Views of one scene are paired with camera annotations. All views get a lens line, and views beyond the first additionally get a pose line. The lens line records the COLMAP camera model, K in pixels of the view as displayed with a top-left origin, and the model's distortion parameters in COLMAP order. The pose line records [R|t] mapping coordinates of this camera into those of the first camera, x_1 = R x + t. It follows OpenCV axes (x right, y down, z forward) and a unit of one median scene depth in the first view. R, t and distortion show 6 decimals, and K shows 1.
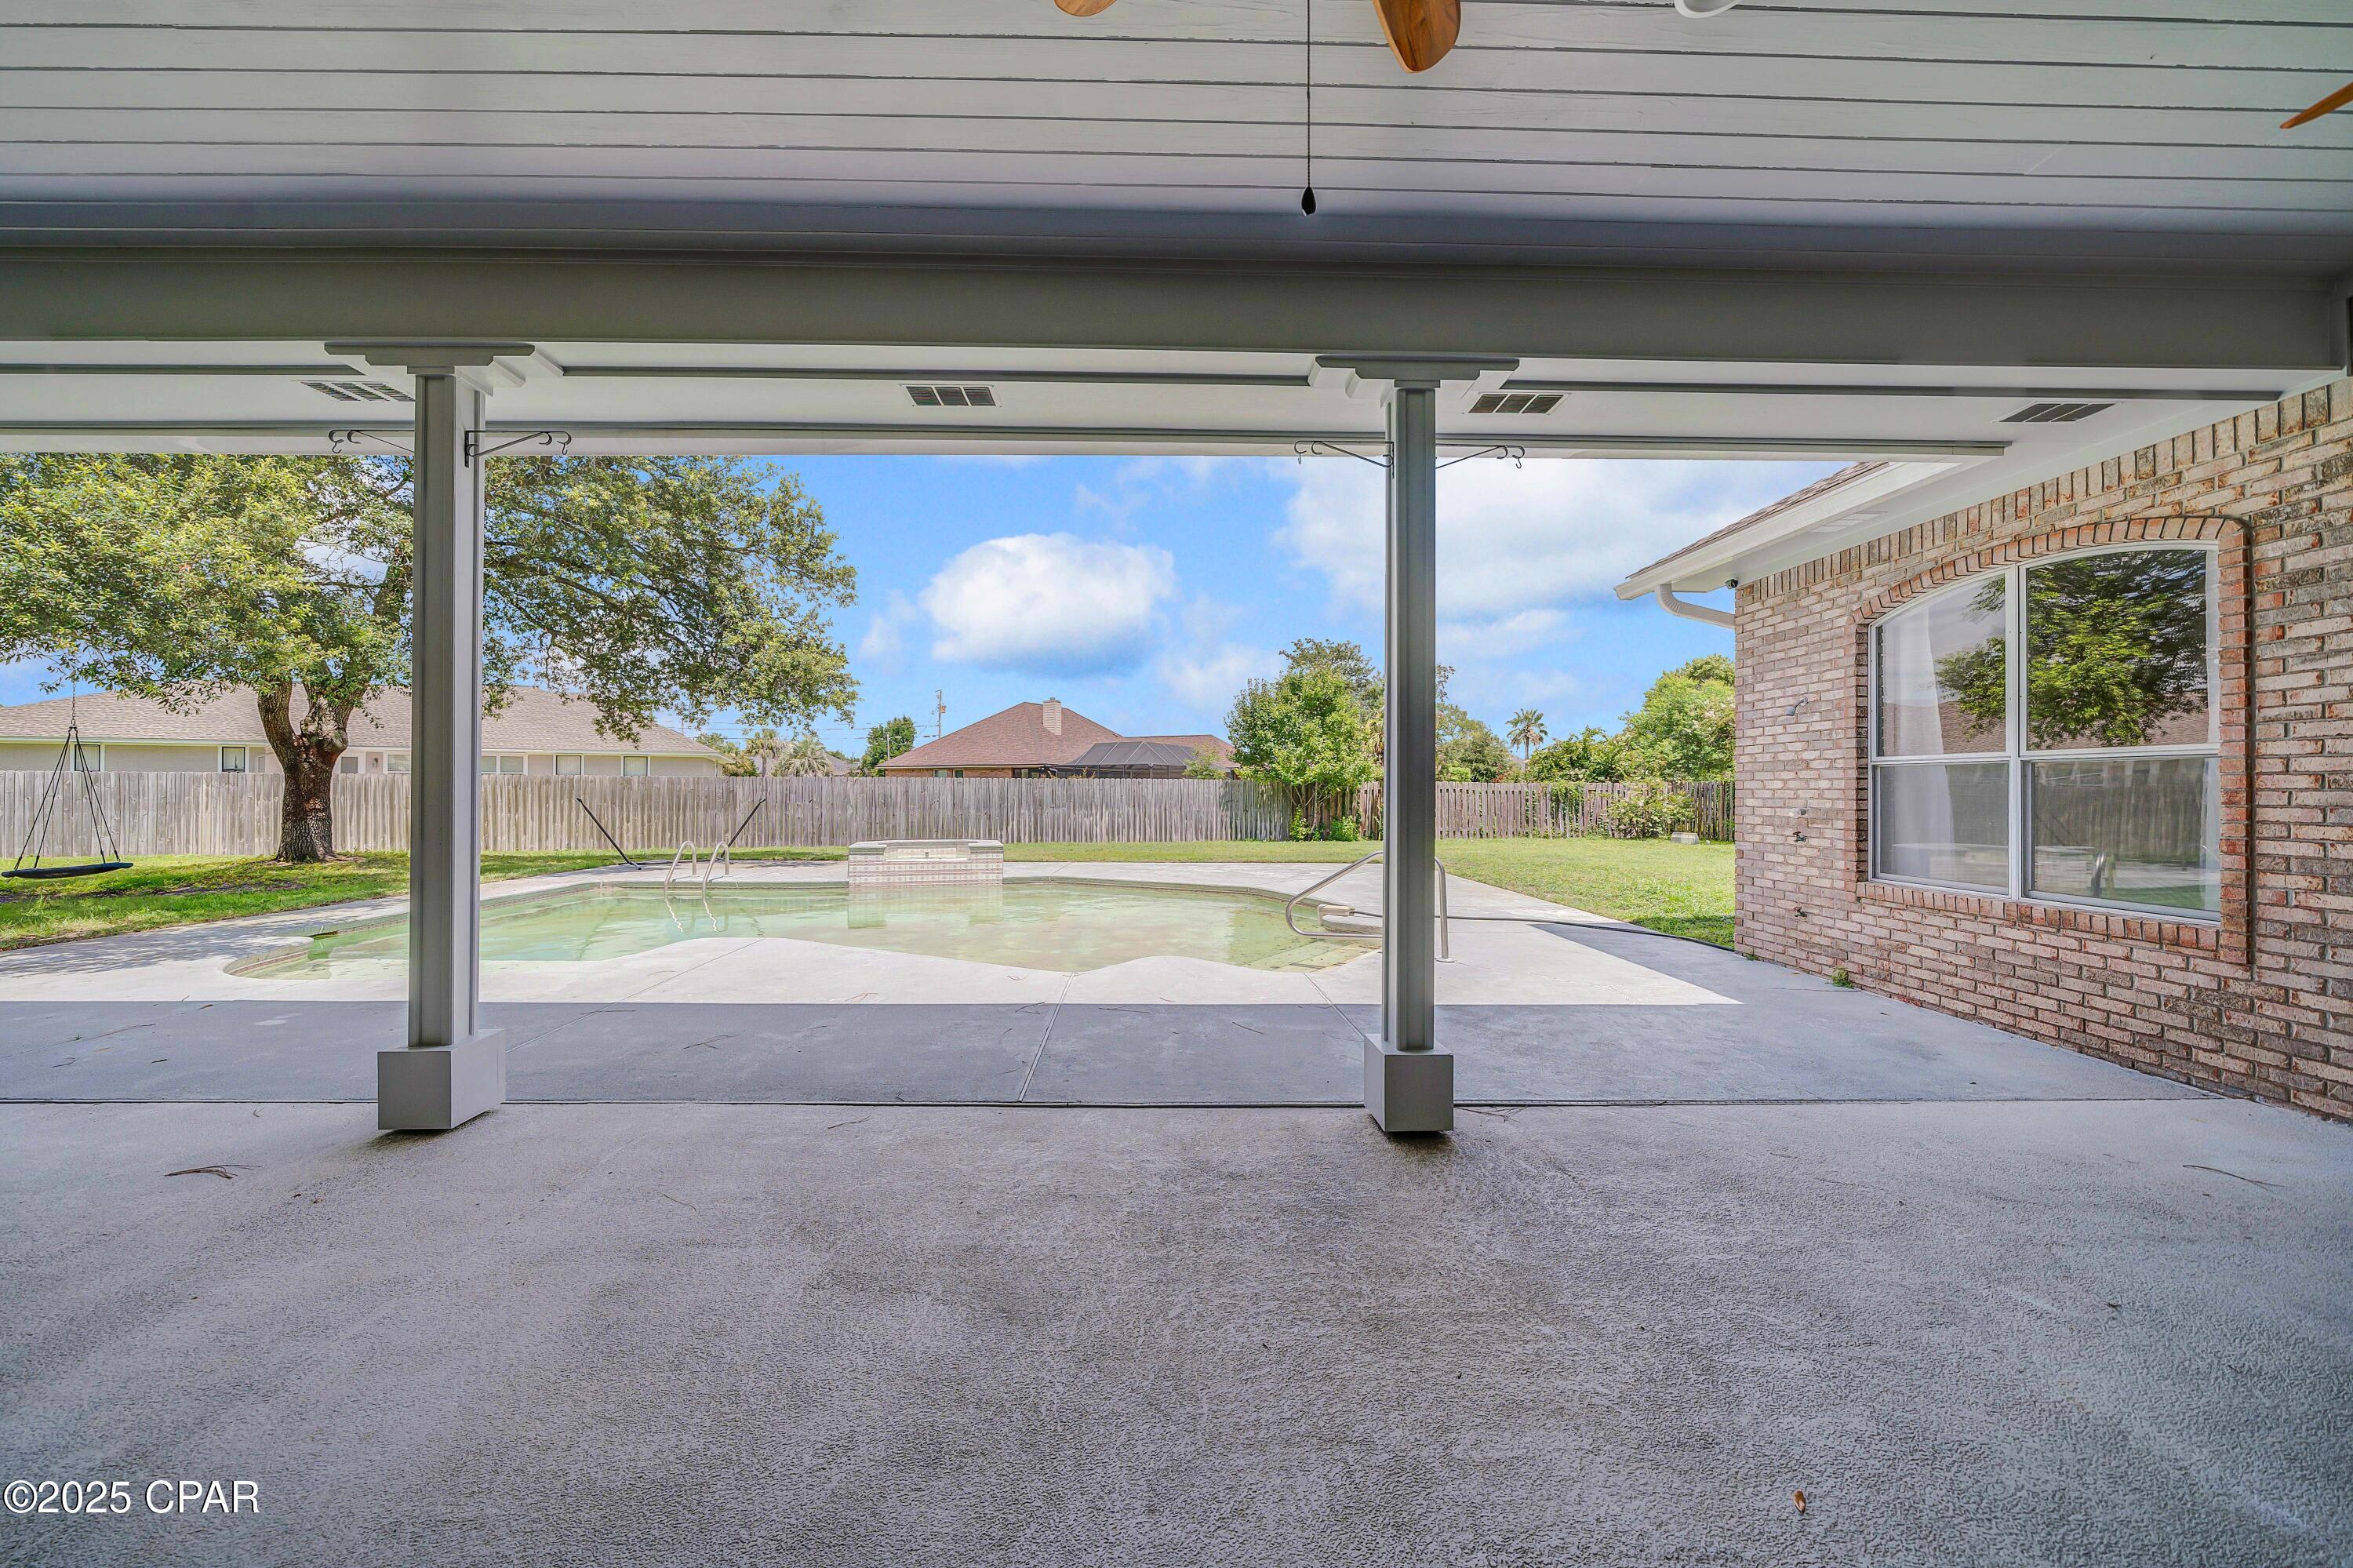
lens RADIAL K [[810.3, 0, 1163.3], [0, 810.3, 776.8], [0, 0, 1]] dist [-0.009207, 0.000067]
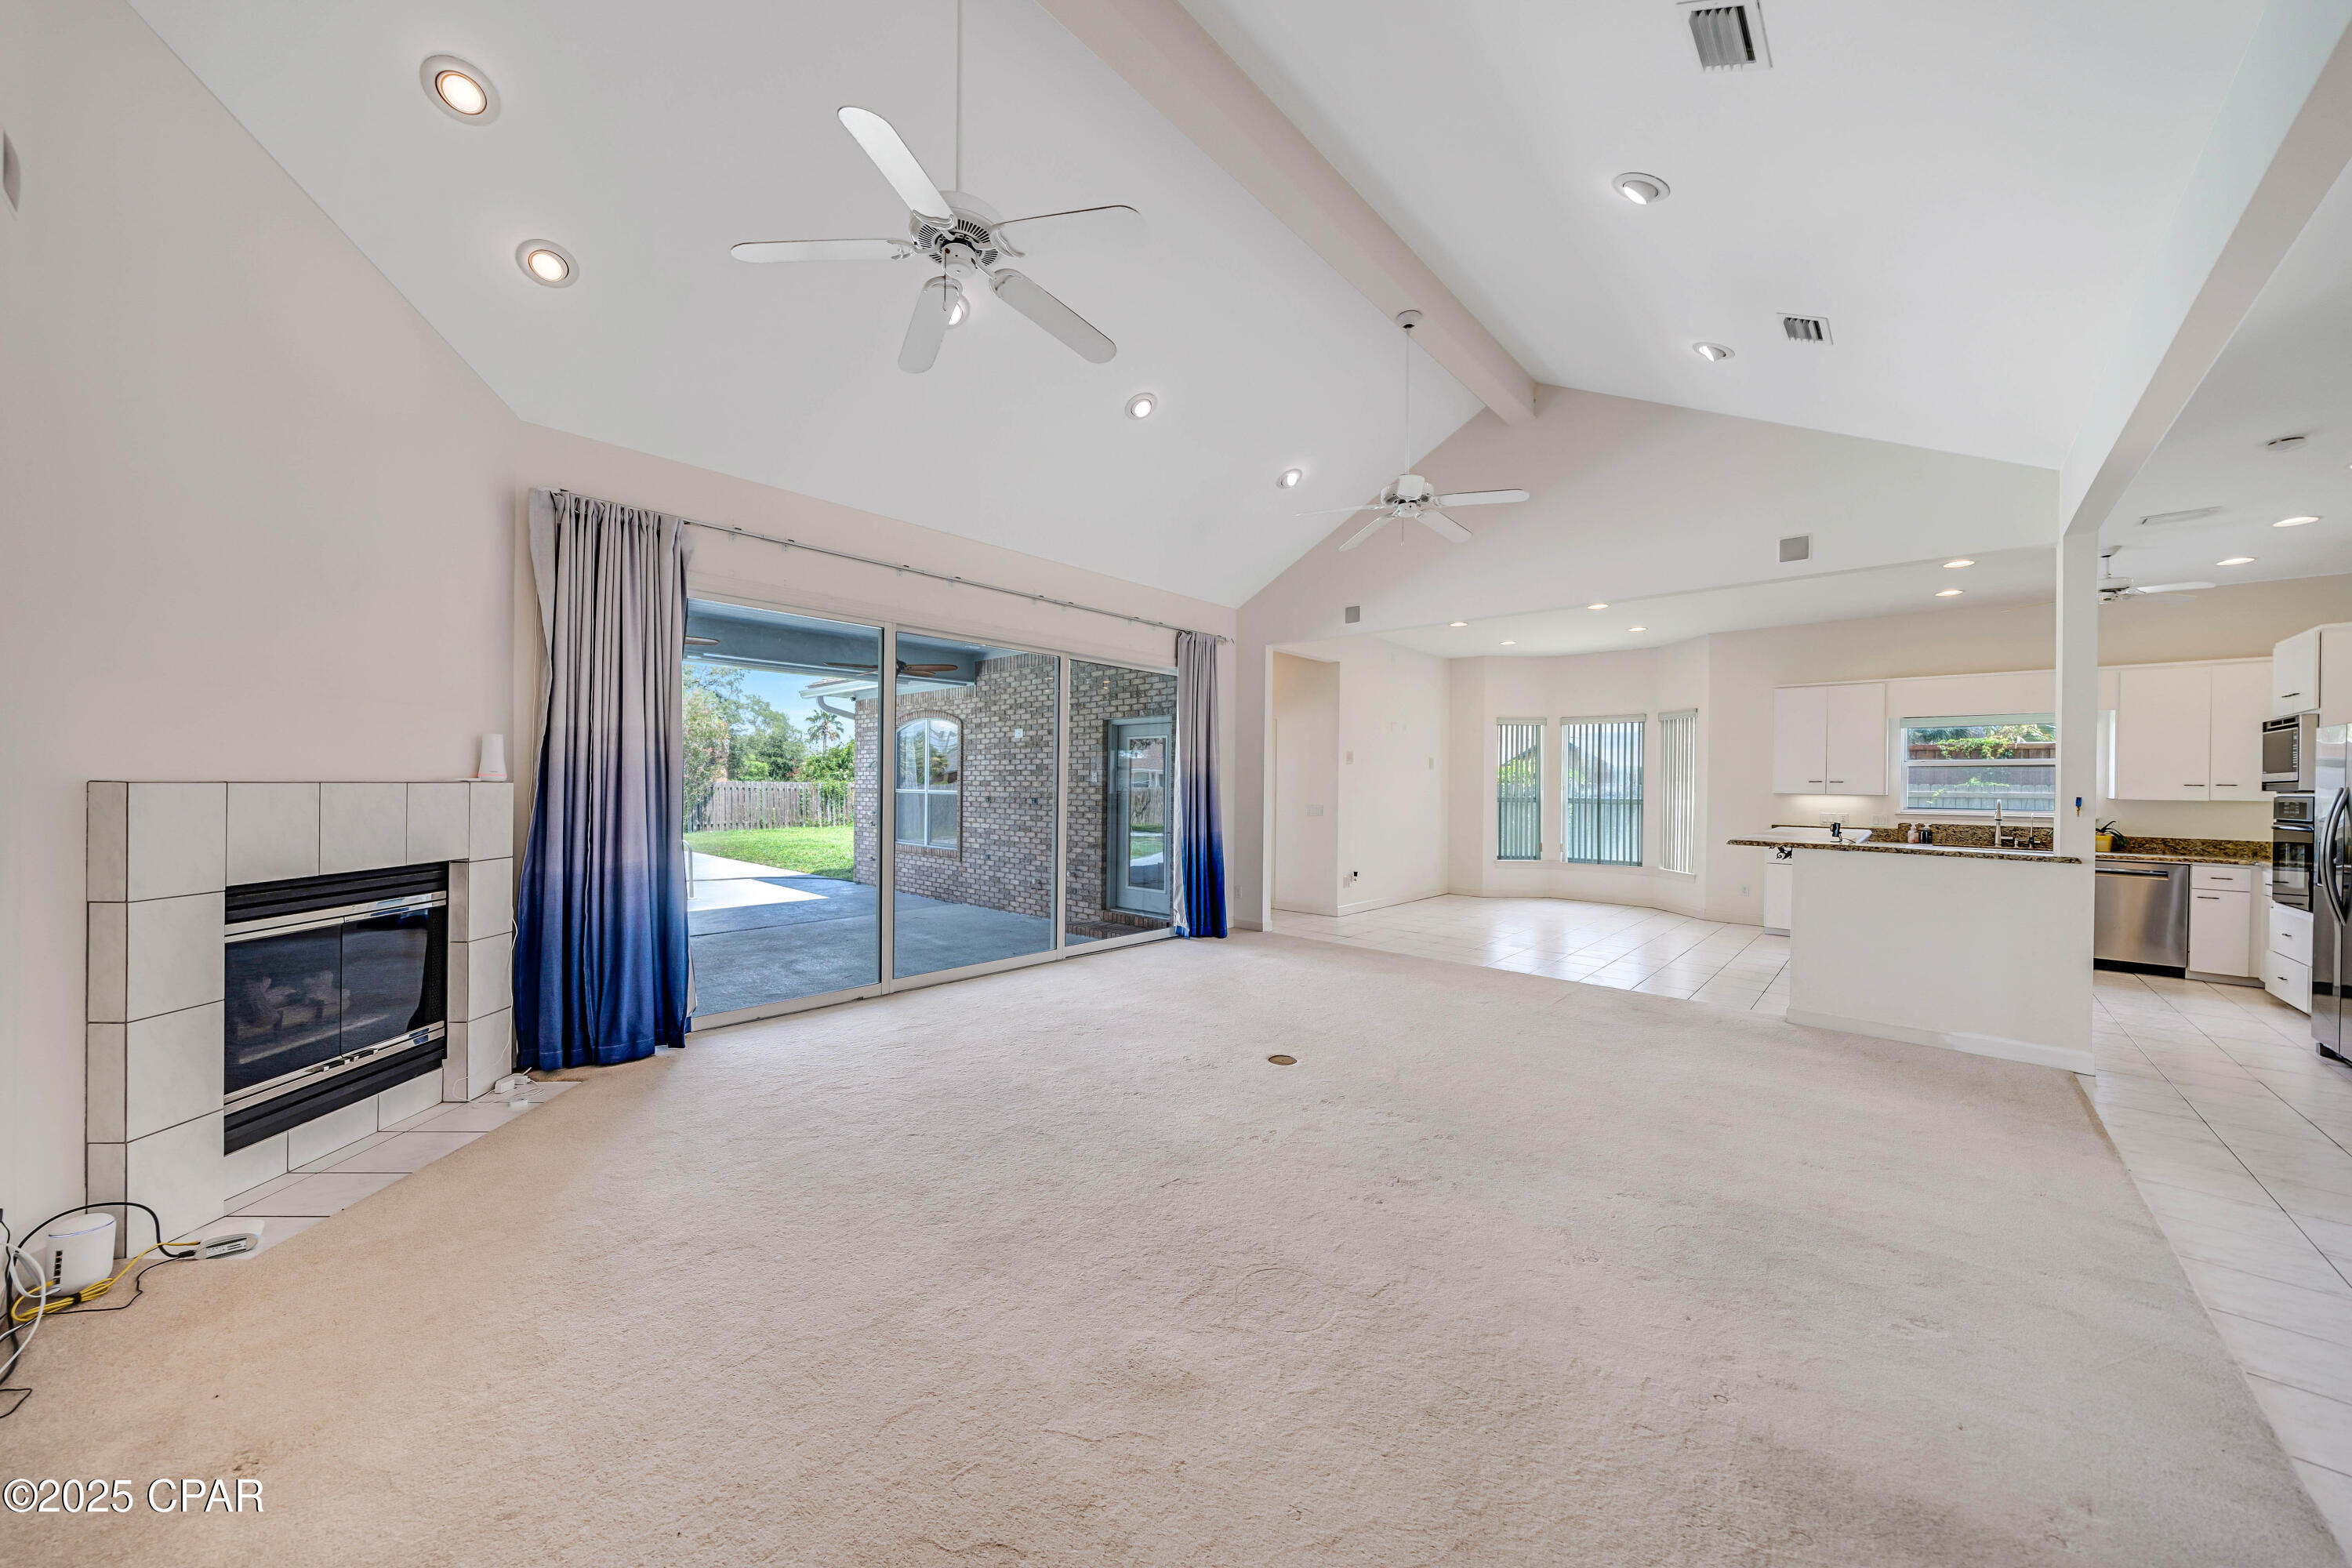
lens RADIAL K [[809.9, 0, 1162.8], [0, 809.9, 776.8], [0, 0, 1]] dist [-0.009207, 0.000067]
pose [[0.694586, 0.000486, 0.719410, -0.206613], [-0.011968, 0.999869, 0.010880, -0.076069], [-0.719310, -0.016167, 0.694501, -0.948808]]
